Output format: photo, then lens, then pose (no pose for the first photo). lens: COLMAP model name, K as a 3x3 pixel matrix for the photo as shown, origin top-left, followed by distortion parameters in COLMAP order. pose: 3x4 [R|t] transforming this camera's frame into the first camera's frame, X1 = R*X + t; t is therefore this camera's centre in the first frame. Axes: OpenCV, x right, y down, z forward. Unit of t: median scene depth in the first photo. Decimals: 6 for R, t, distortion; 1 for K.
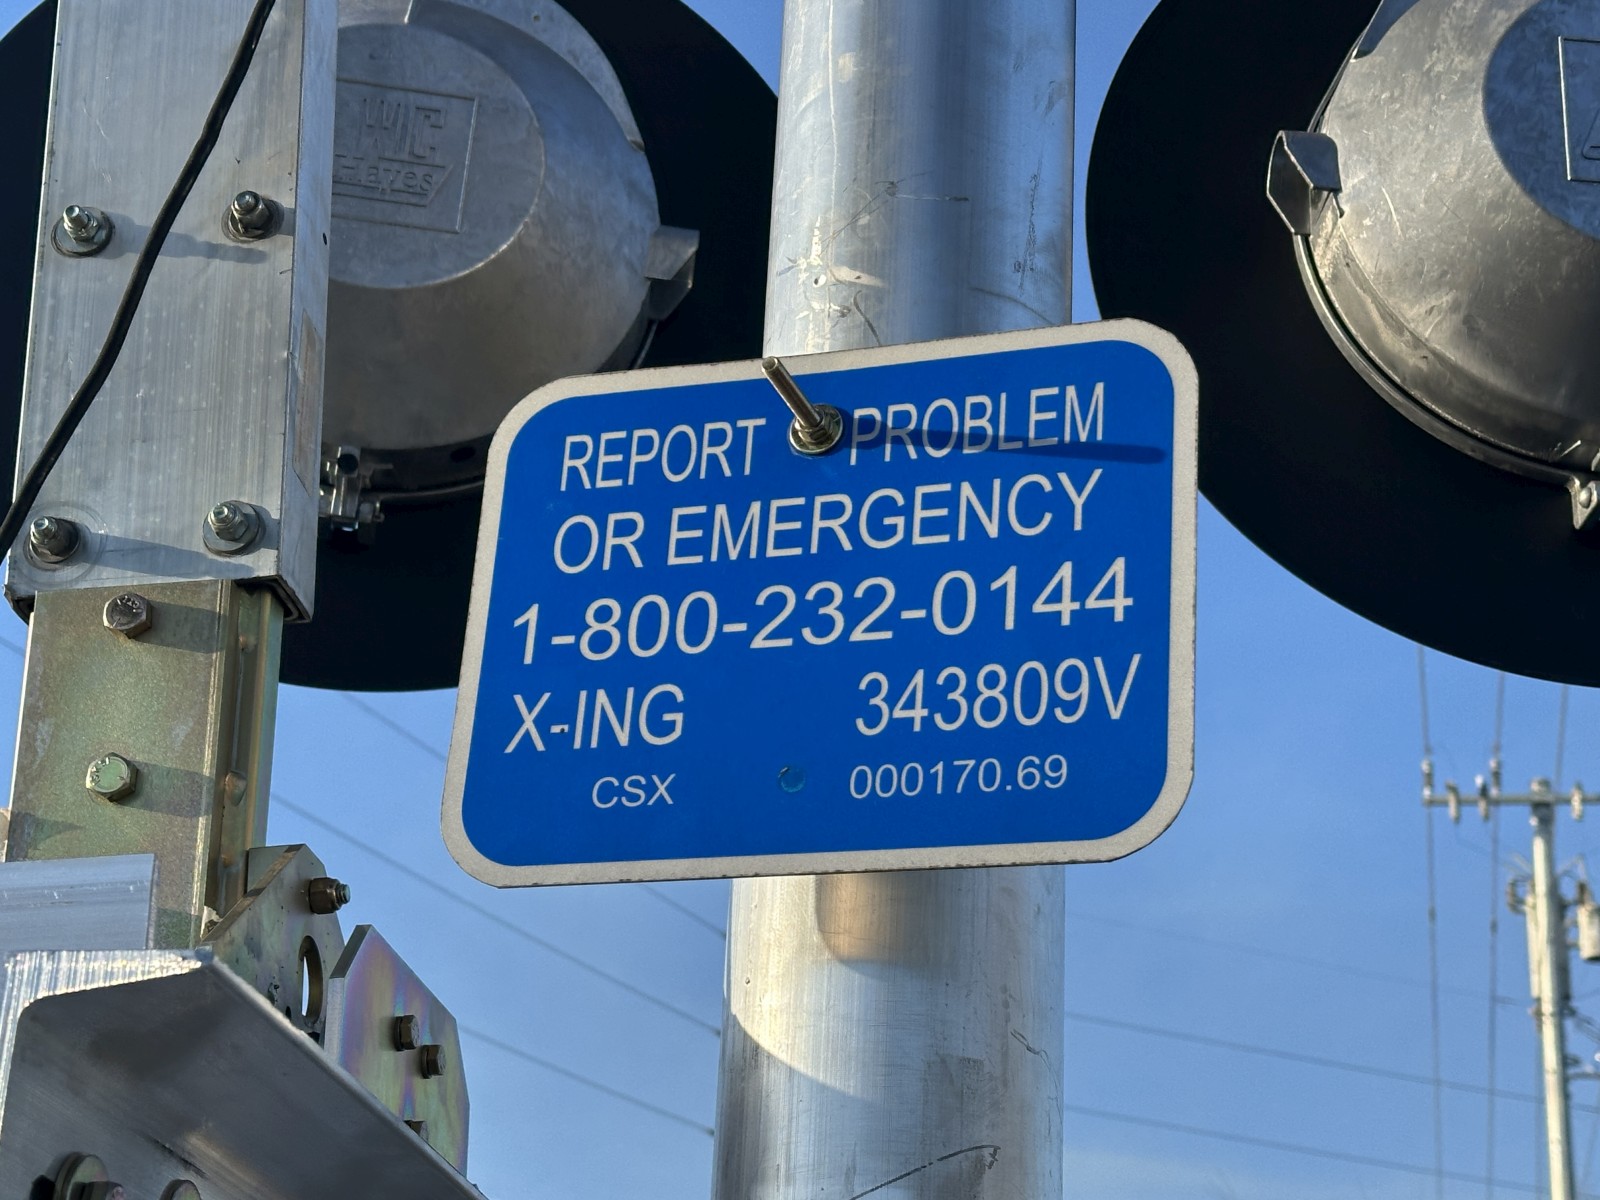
lens RADIAL K [[2793.4, 0, 852.0], [0, 2793.4, 561.8], [0, 0, 1]] dist [0.143983, 0.000000]
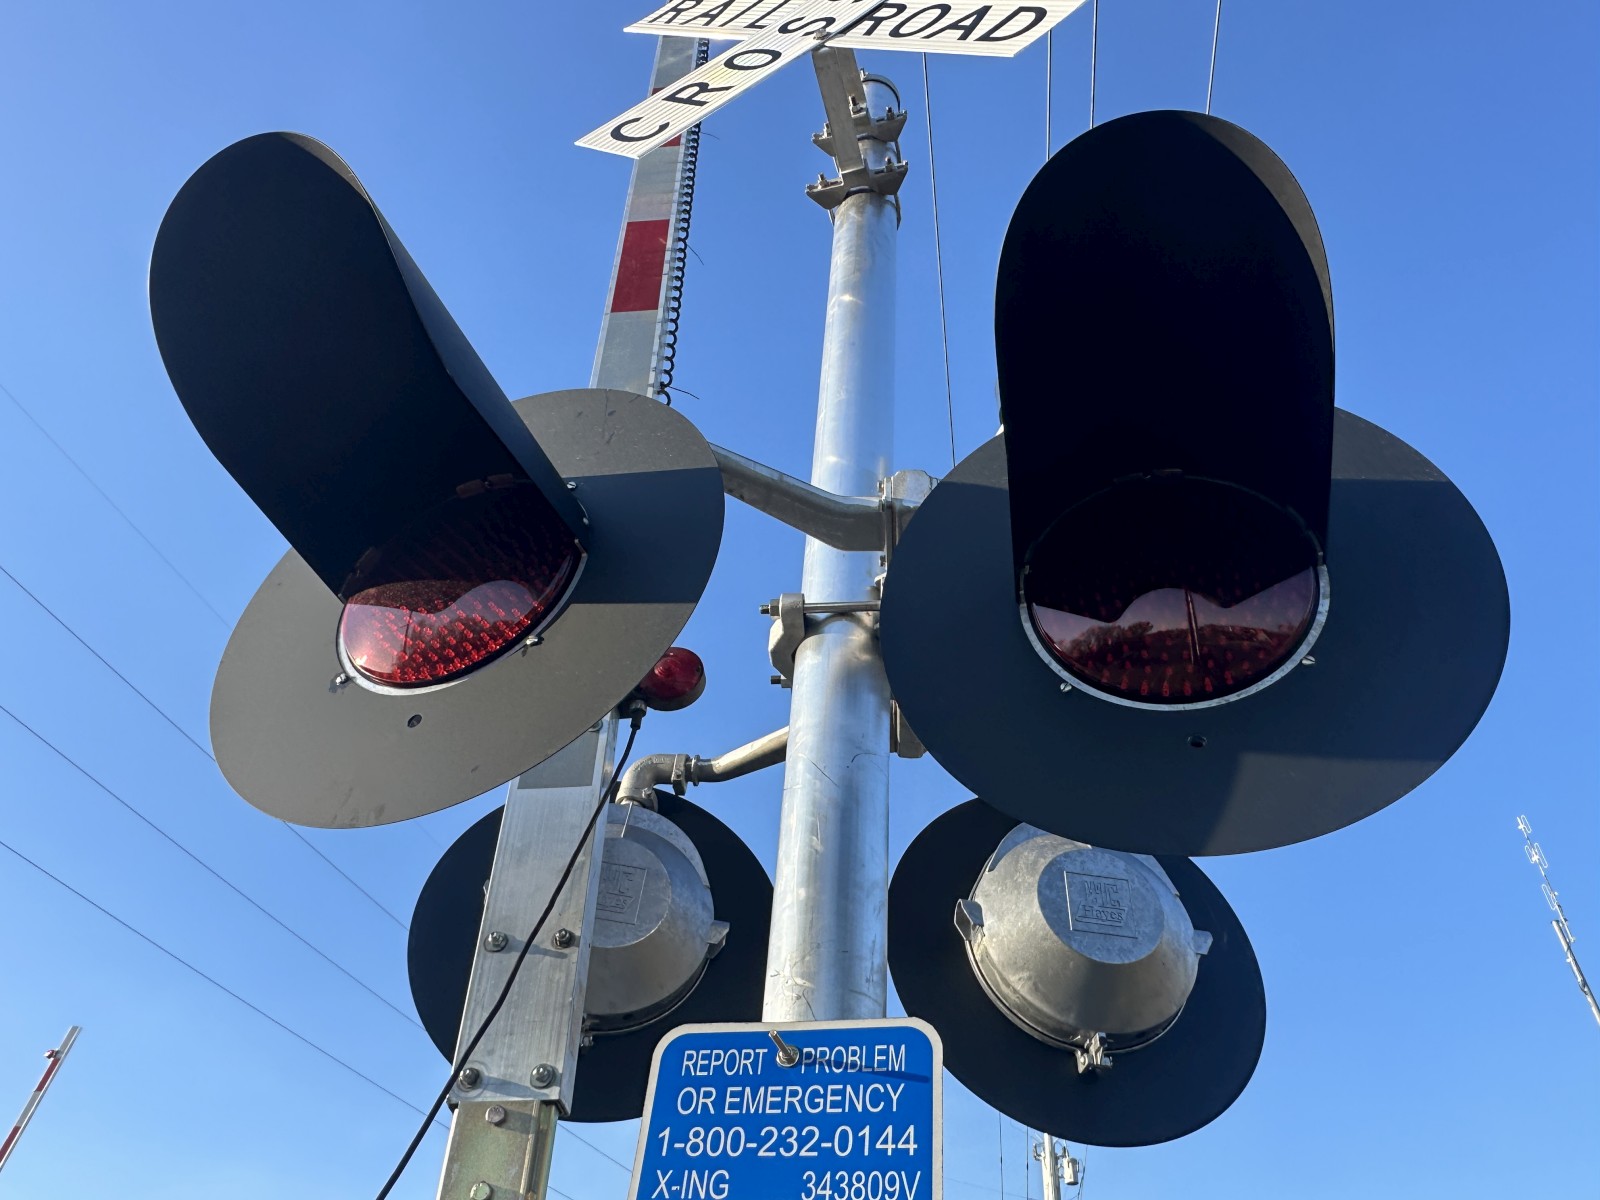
lens RADIAL K [[1113.9, 0, 817.1], [0, 1113.9, 576.4], [0, 0, 1]] dist [-0.006867, -0.001660]
pose [[0.997940, 0.050622, 0.039405, -0.042231], [-0.034300, 0.940128, -0.339093, -0.101056], [-0.054212, 0.337043, 0.939927, -0.067394]]
